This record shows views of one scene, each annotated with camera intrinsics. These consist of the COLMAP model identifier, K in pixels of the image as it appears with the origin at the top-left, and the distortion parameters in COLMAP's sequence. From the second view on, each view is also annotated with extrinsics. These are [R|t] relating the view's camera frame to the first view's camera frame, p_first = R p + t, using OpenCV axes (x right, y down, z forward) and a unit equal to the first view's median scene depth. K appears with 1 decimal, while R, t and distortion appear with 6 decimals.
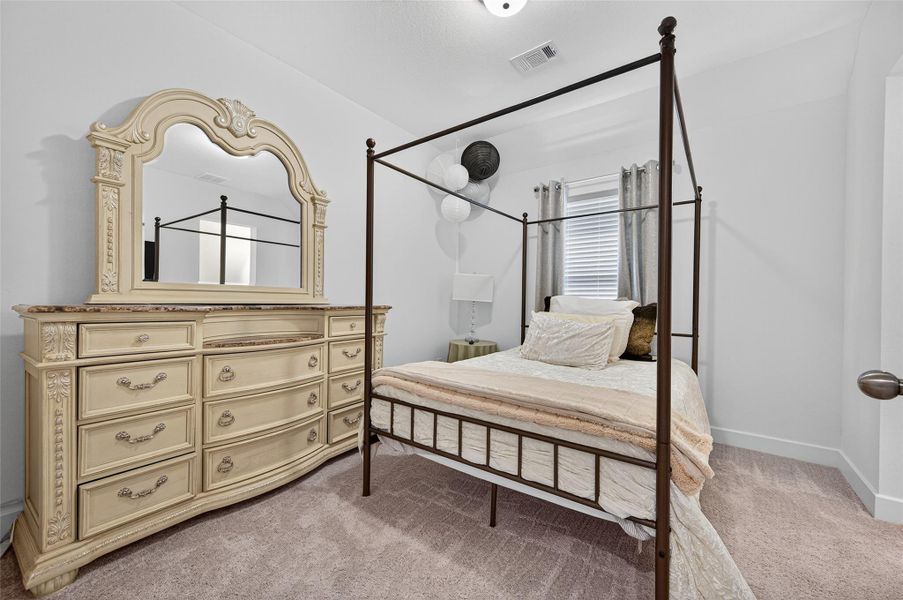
lens RADIAL K [[351.3, 0, 452.9], [0, 351.3, 301.3], [0, 0, 1]] dist [-0.011068, -0.000146]
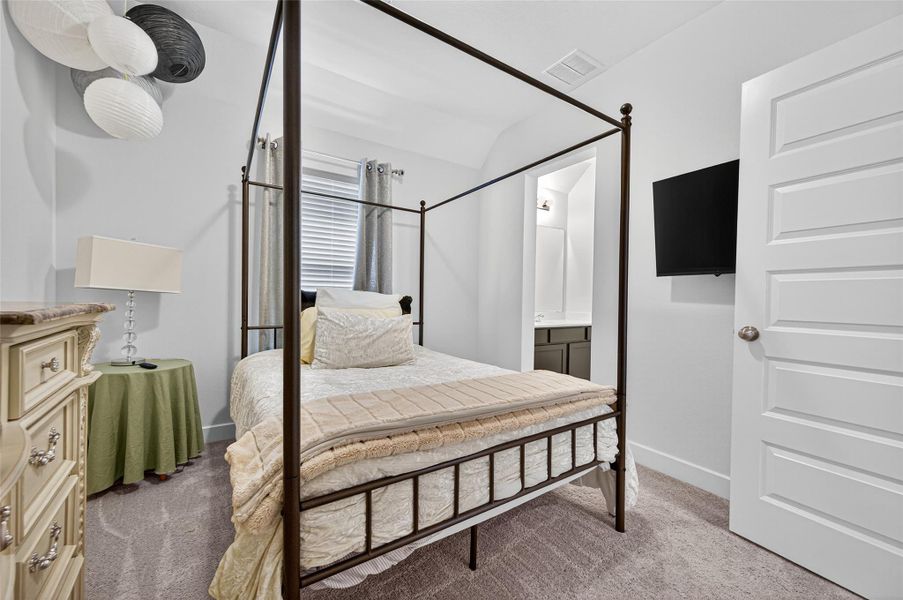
lens RADIAL K [[351.3, 0, 452.6], [0, 351.3, 301.7], [0, 0, 1]] dist [-0.011068, -0.000146]
pose [[0.332014, -0.011928, 0.943199, -0.585332], [-0.016091, 0.999703, 0.018307, -0.001435], [-0.943137, -0.021255, 0.331723, 0.682499]]
